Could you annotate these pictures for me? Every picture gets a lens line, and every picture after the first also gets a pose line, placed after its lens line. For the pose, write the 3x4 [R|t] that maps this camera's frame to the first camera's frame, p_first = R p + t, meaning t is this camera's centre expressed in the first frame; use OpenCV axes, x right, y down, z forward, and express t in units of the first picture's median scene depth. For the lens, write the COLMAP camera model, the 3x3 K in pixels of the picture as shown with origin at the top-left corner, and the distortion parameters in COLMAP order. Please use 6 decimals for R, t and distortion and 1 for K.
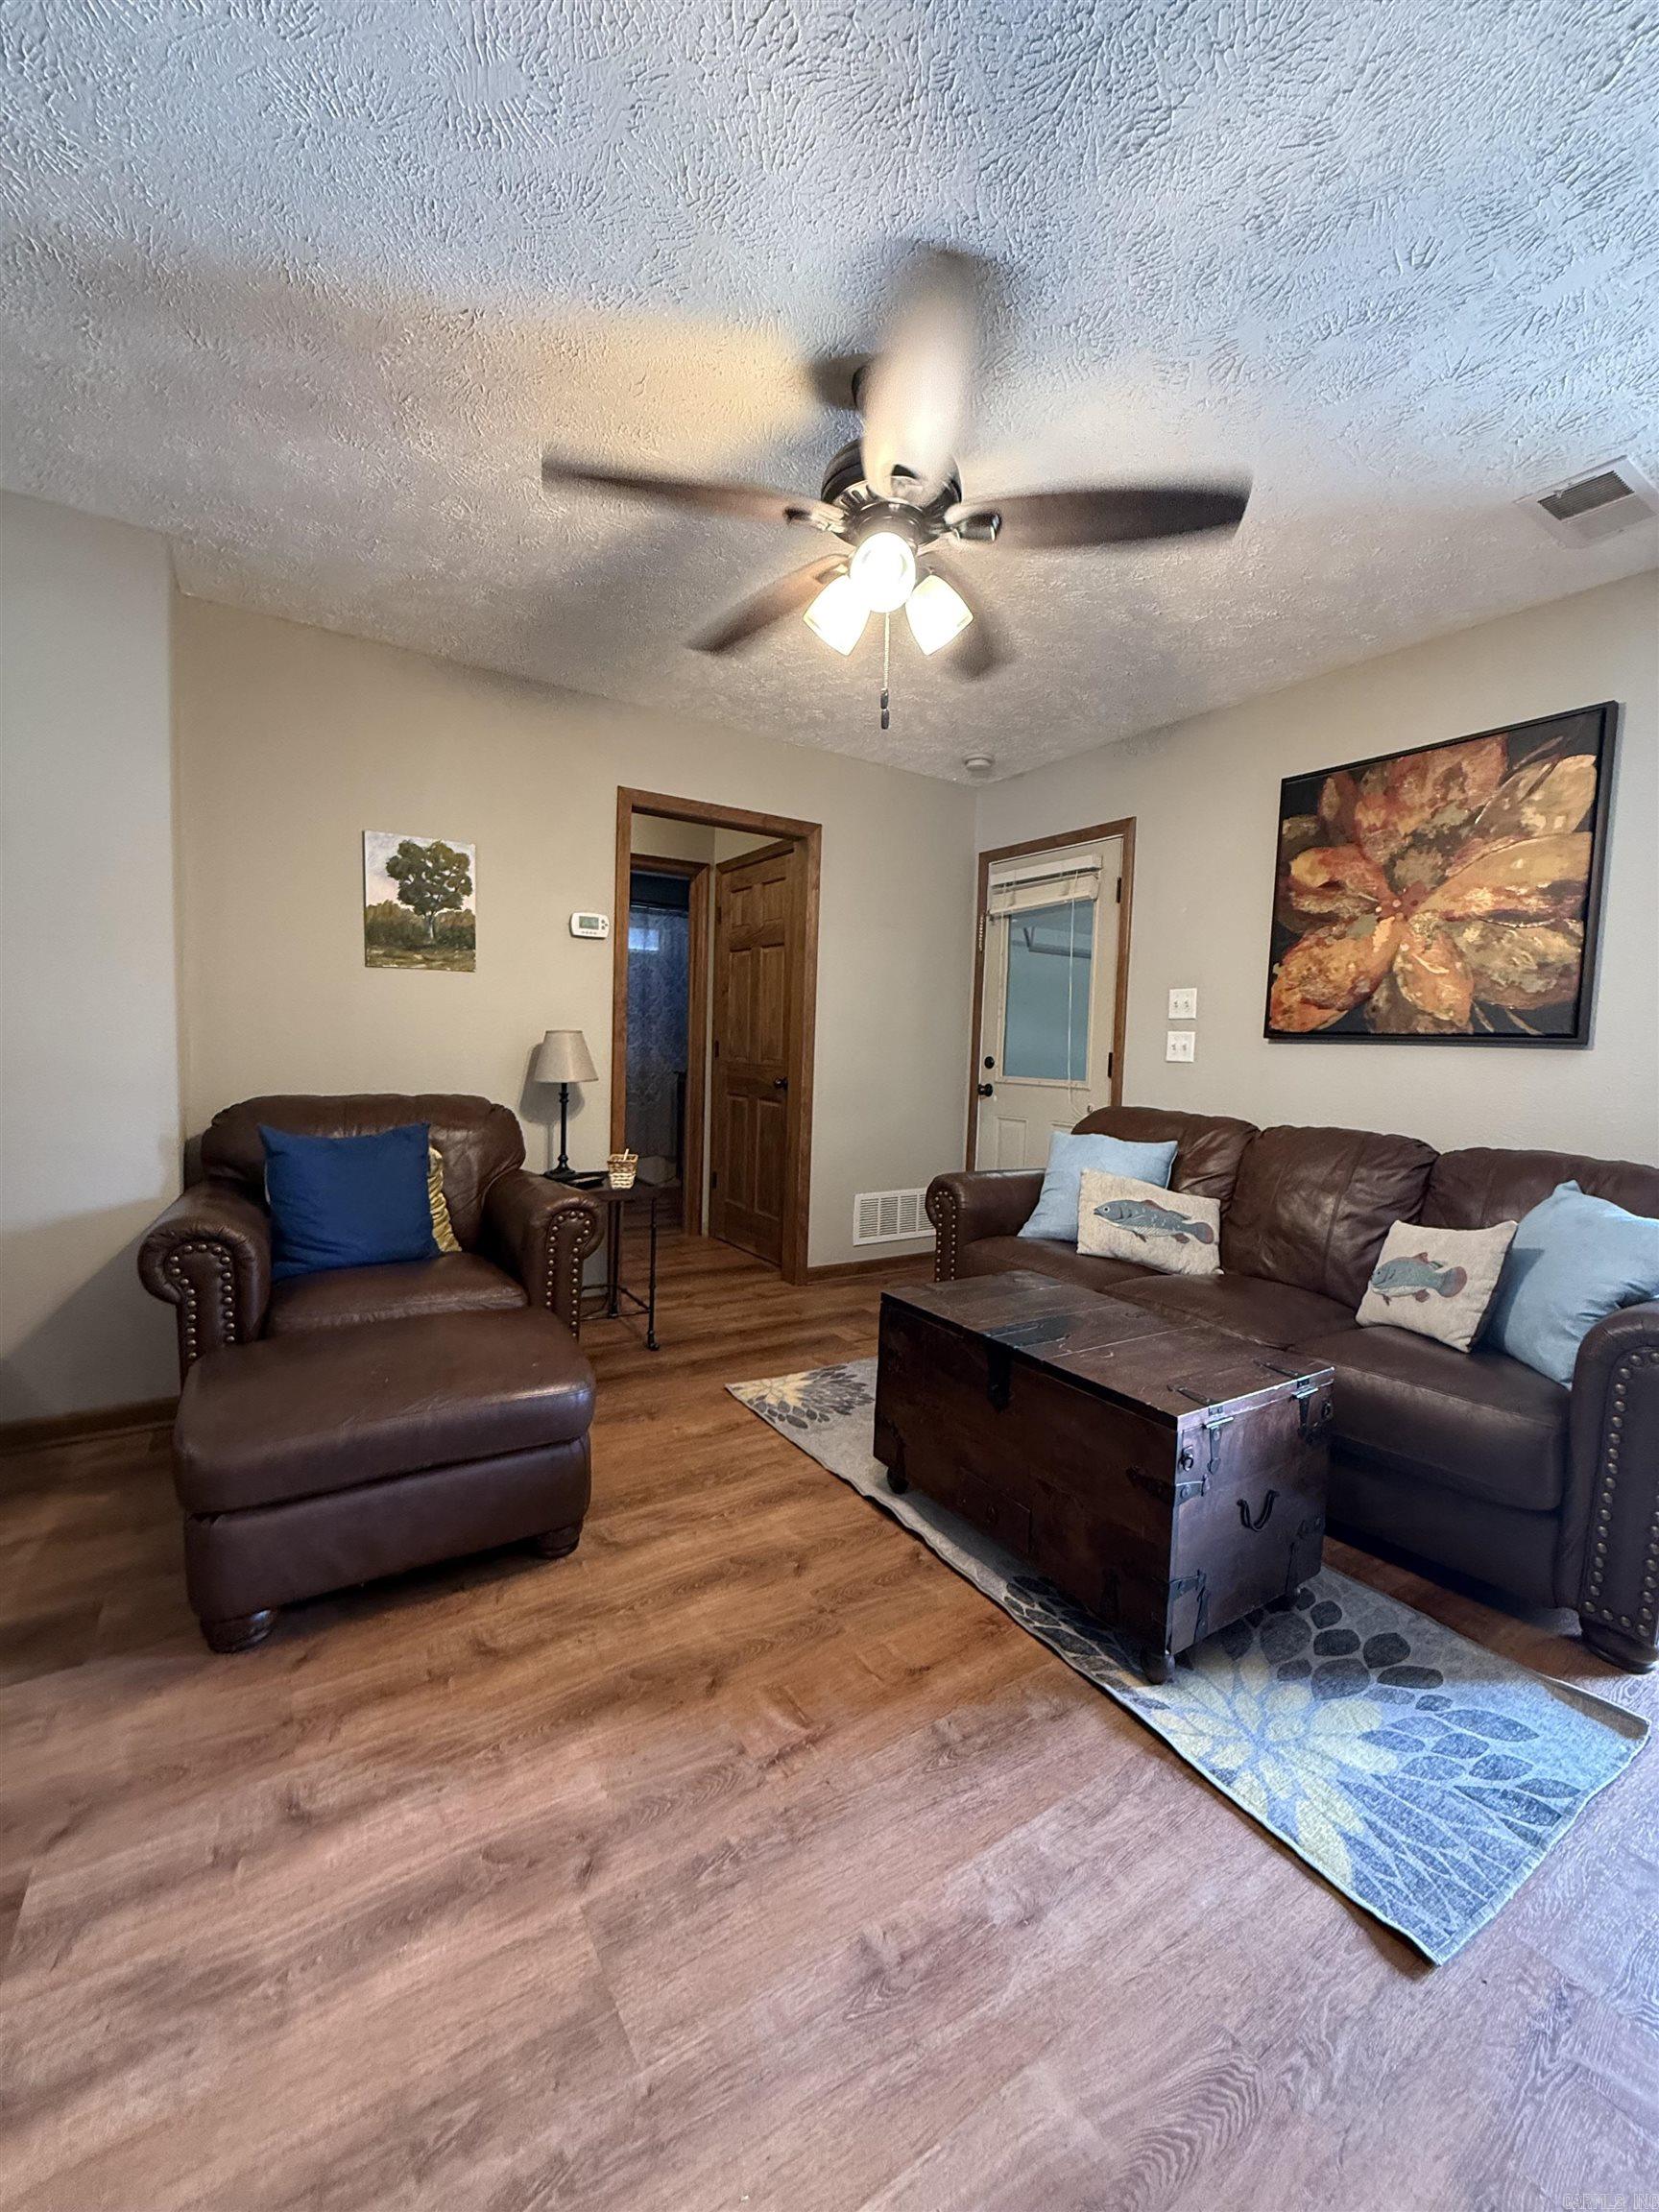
lens RADIAL K [[881.2, 0, 832.5], [0, 881.2, 1099.6], [0, 0, 1]] dist [-0.002826, 0.001071]
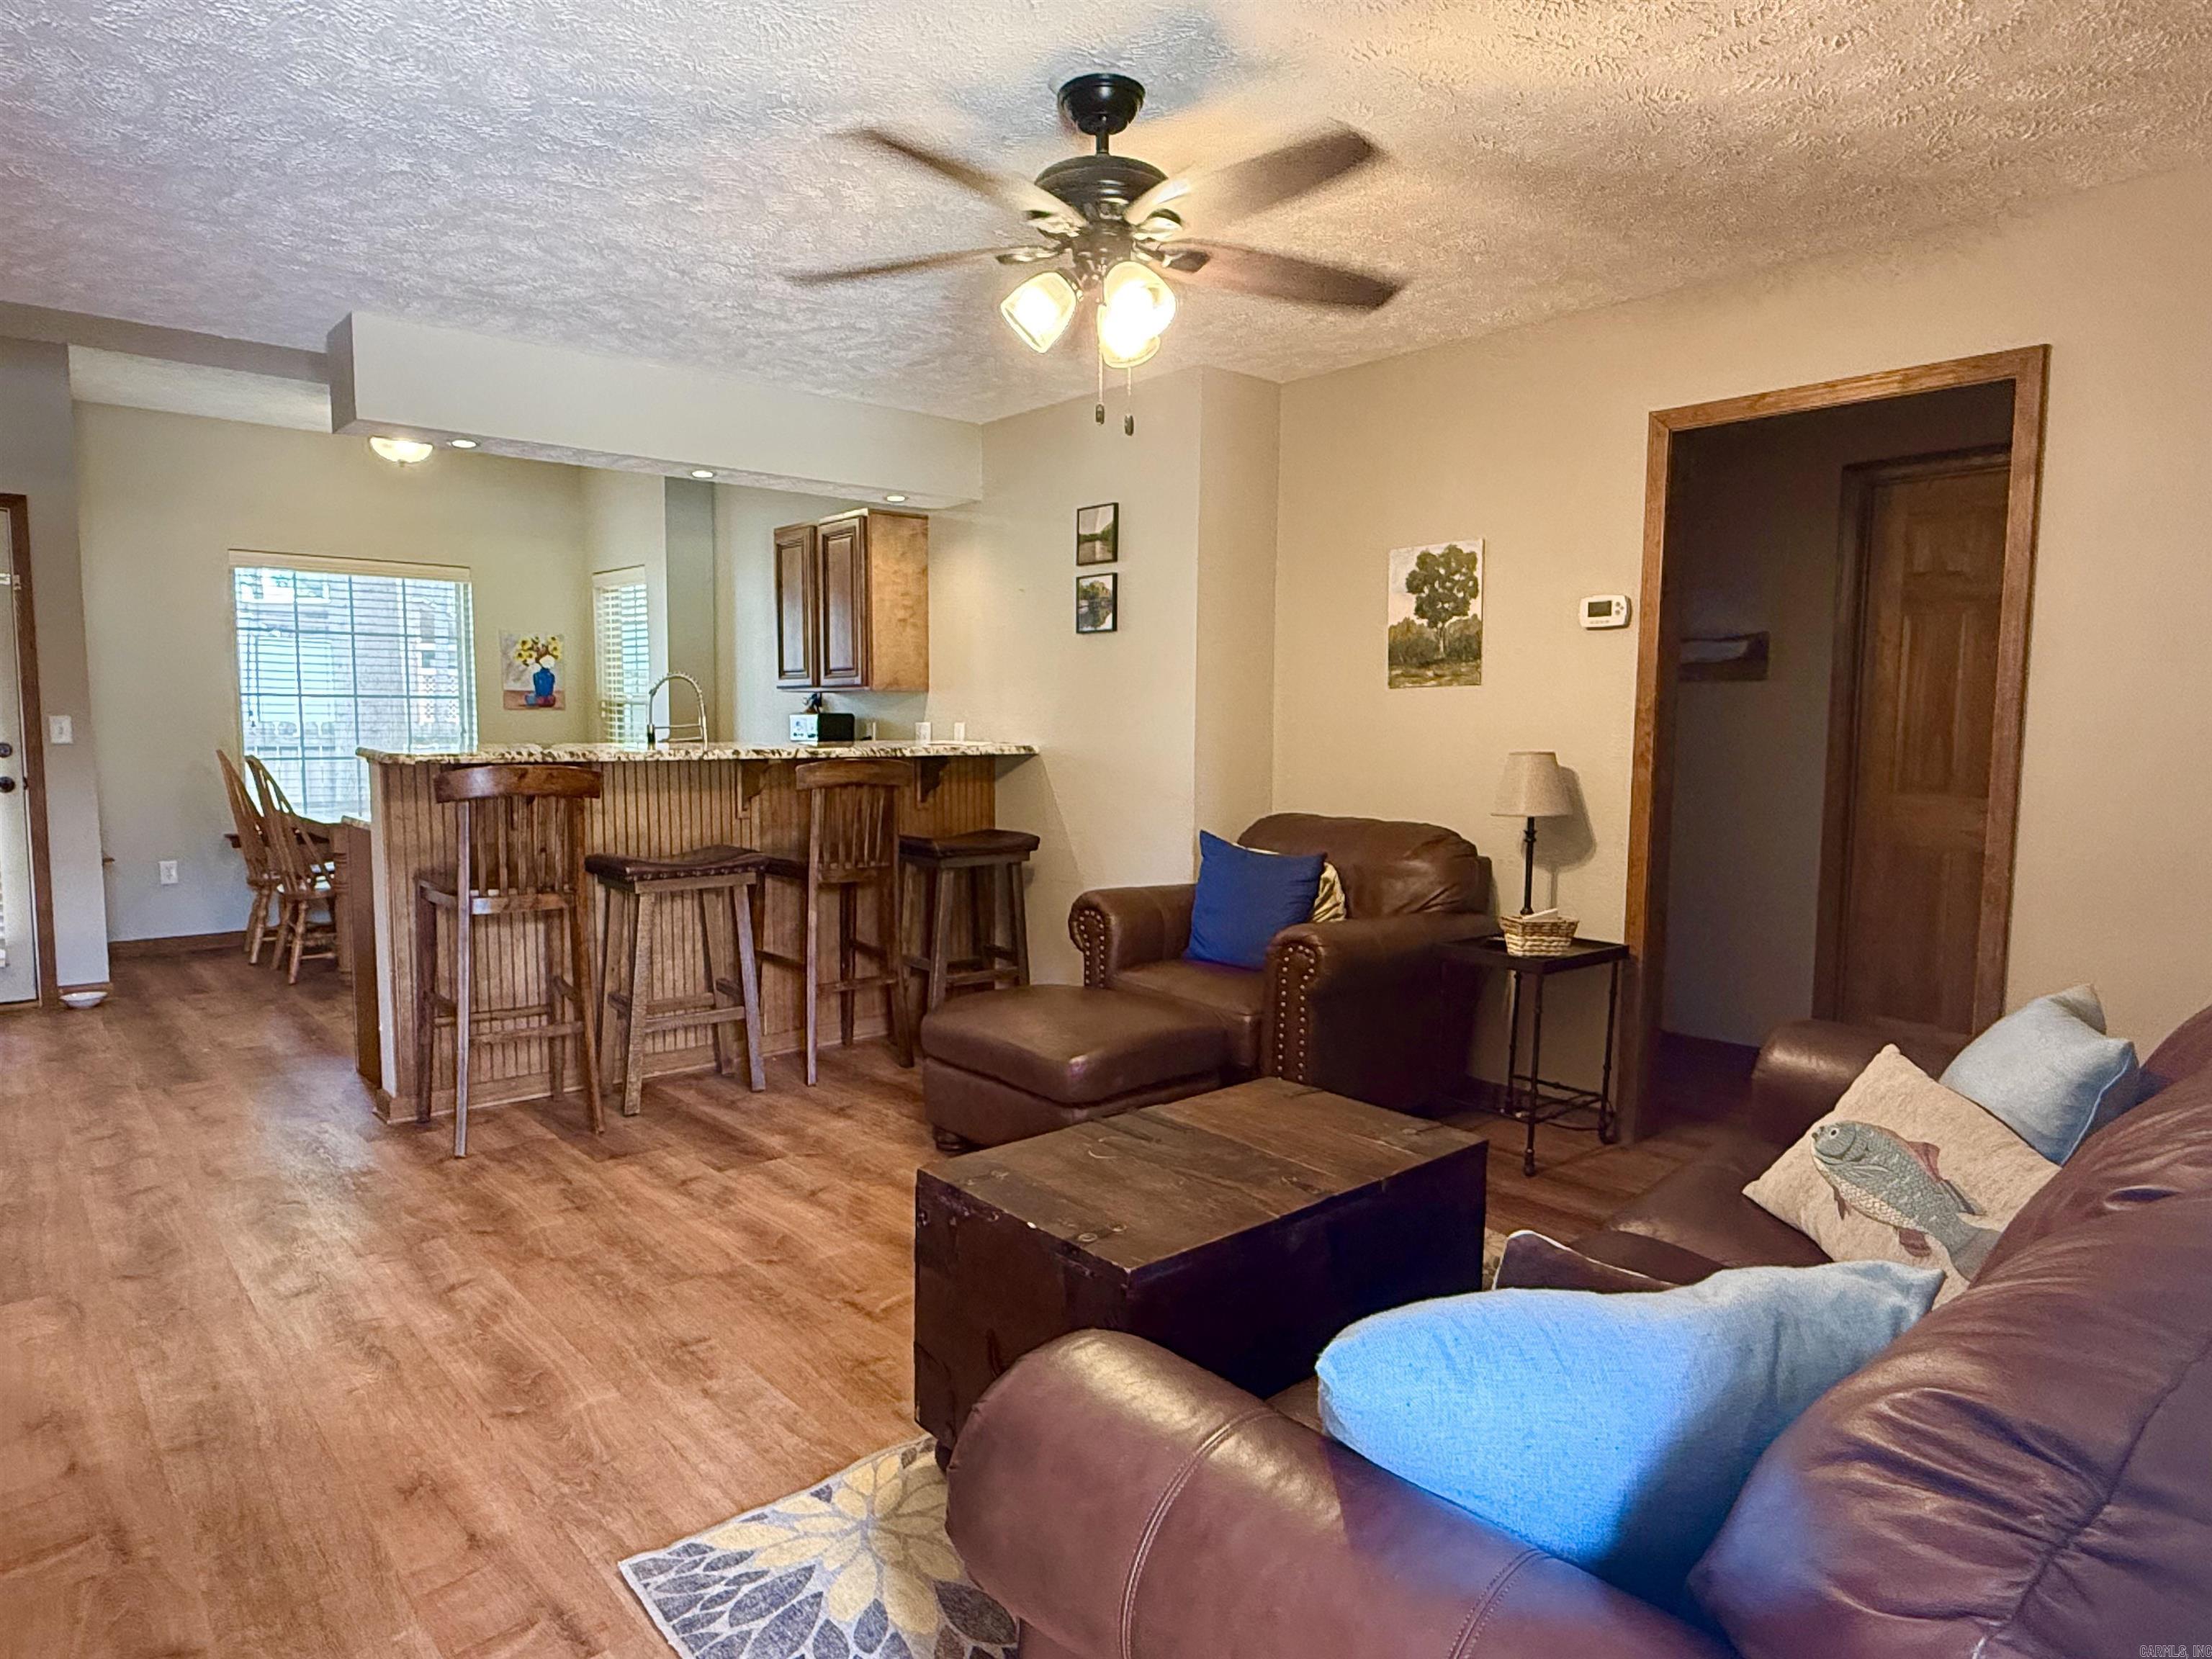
lens RADIAL K [[1320.7, 0, 1104.7], [0, 1320.7, 835.8], [0, 0, 1]] dist [-0.002607, -0.003451]
pose [[0.146797, 0.059398, -0.987382, 0.876724], [-0.067020, 0.996499, 0.049982, -0.039055], [0.986894, 0.058837, 0.150264, 0.470312]]
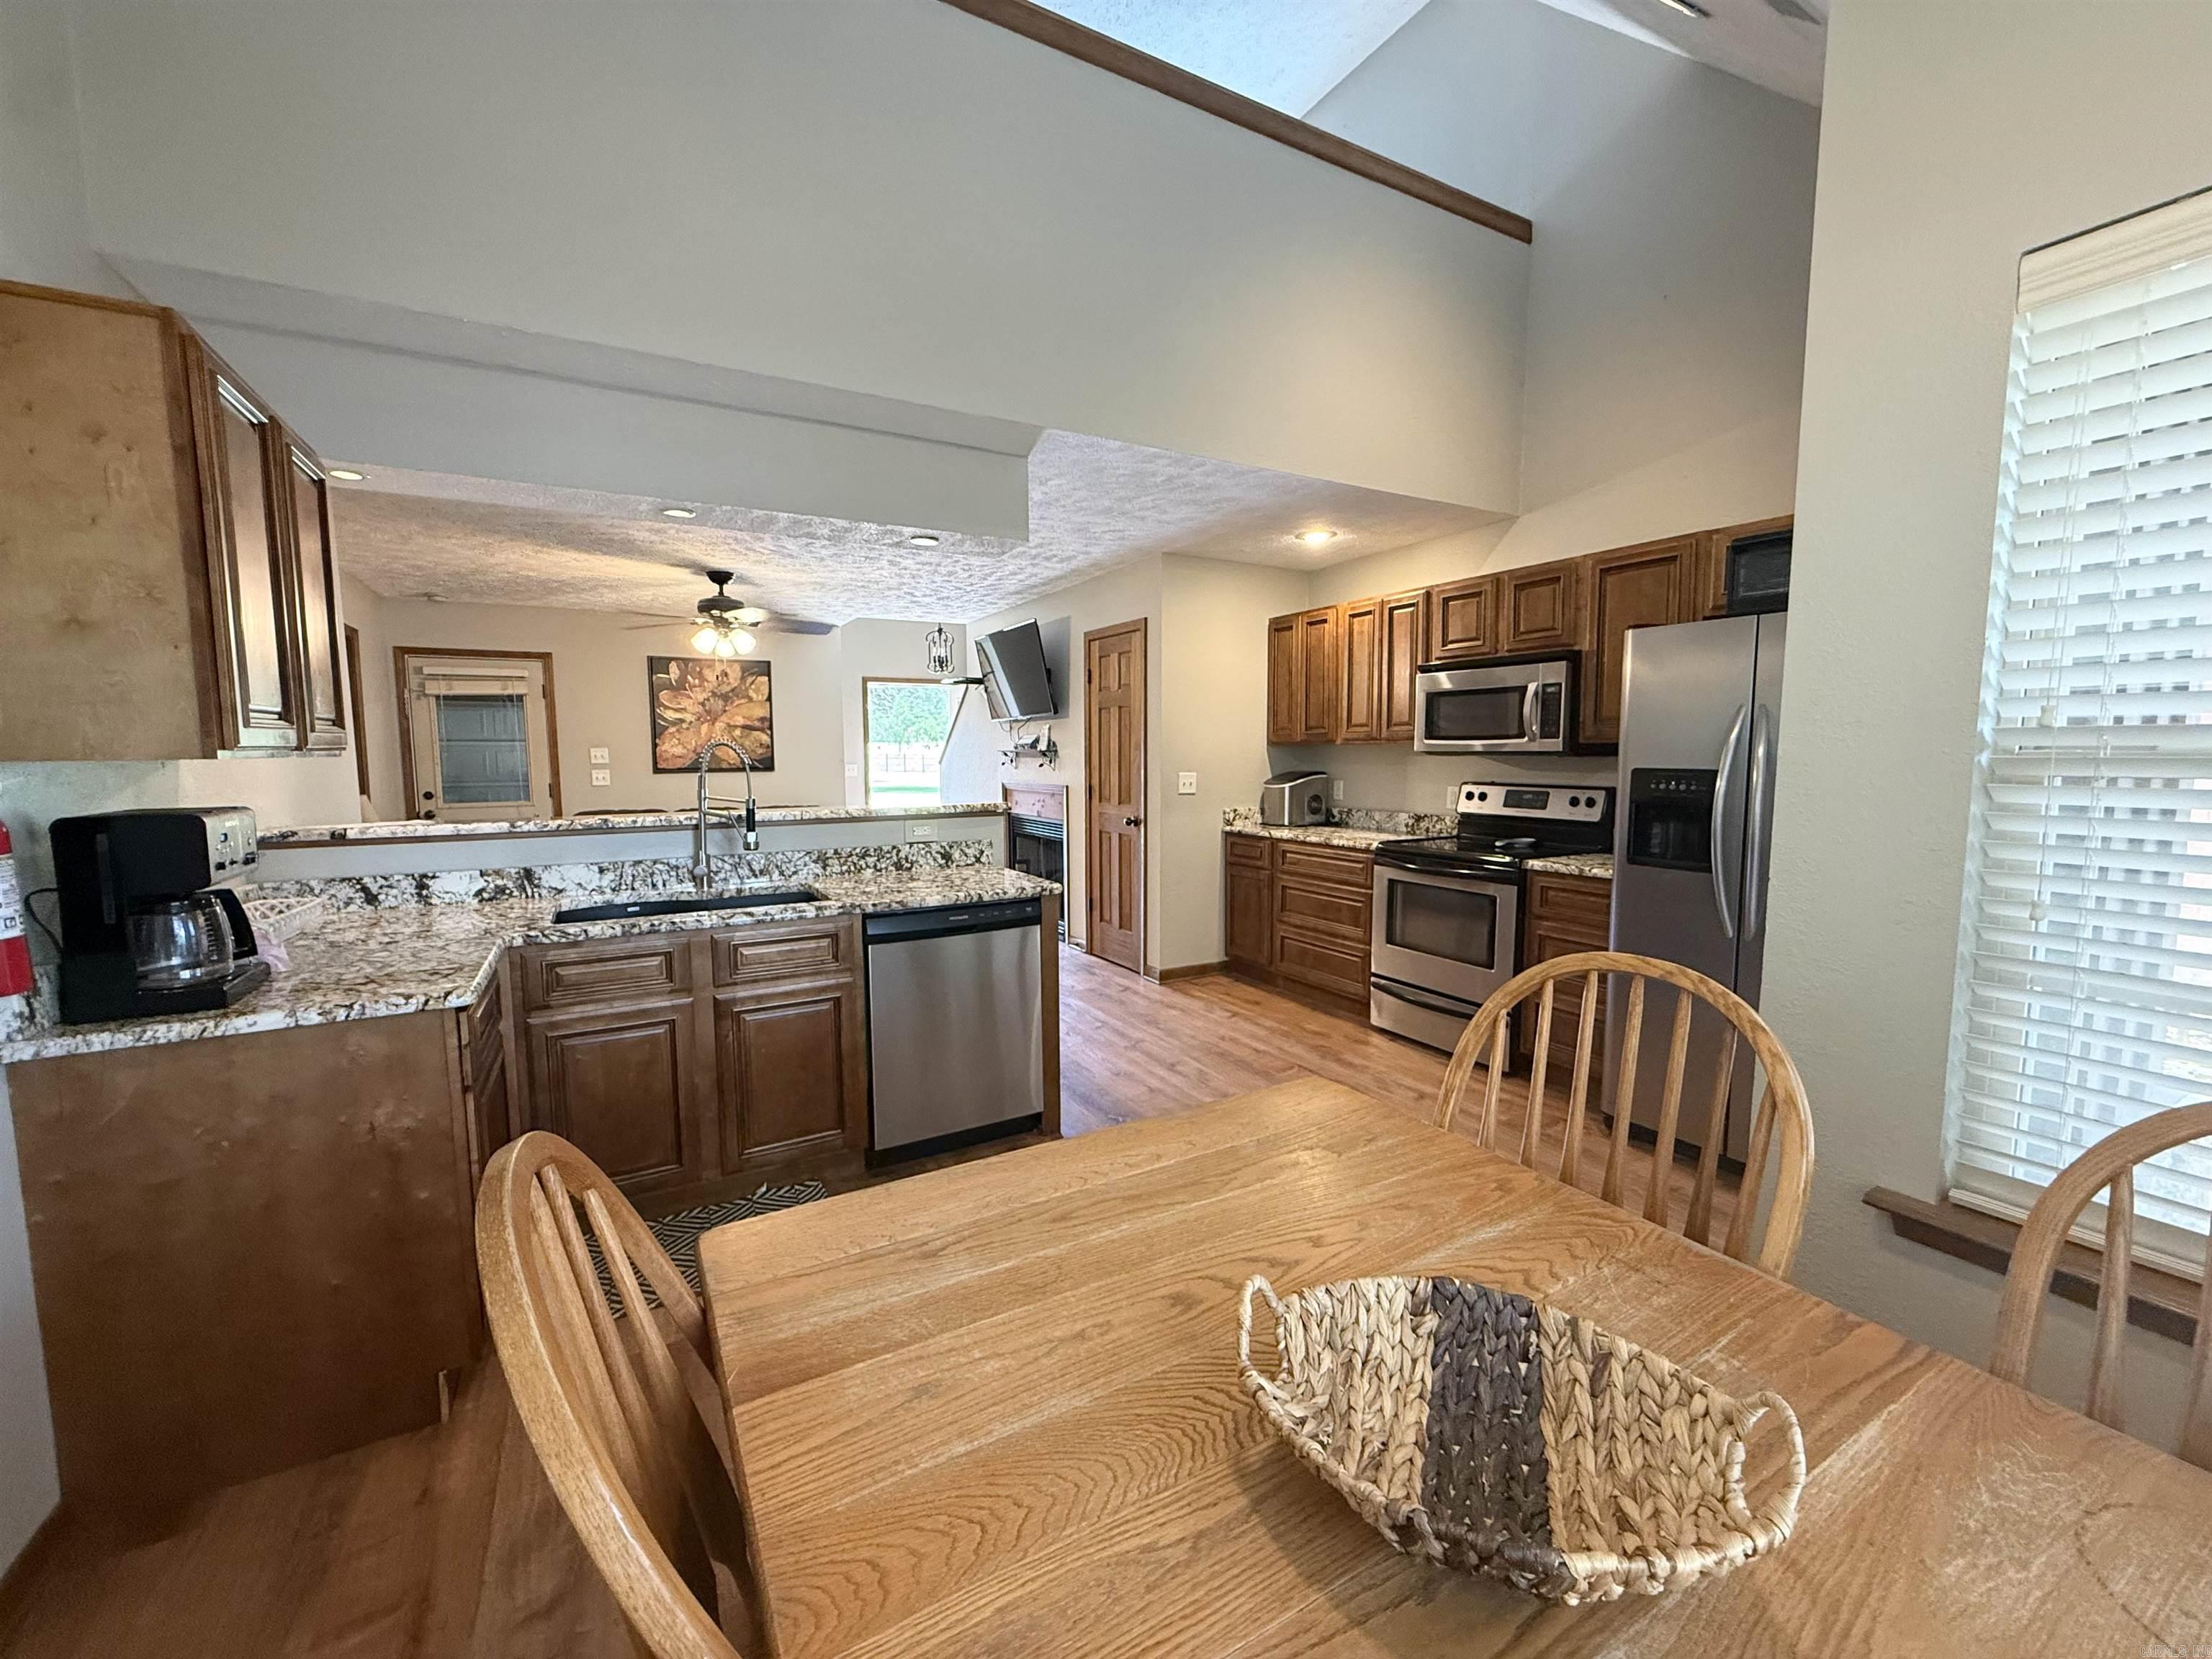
lens RADIAL K [[881.2, 0, 1101.5], [0, 881.2, 832.0], [0, 0, 1]] dist [-0.002826, 0.001071]
pose [[0.063615, -0.126405, 0.989937, -1.693116], [0.075375, 0.989721, 0.121534, -0.107573], [-0.995124, 0.066885, 0.072489, -0.277753]]
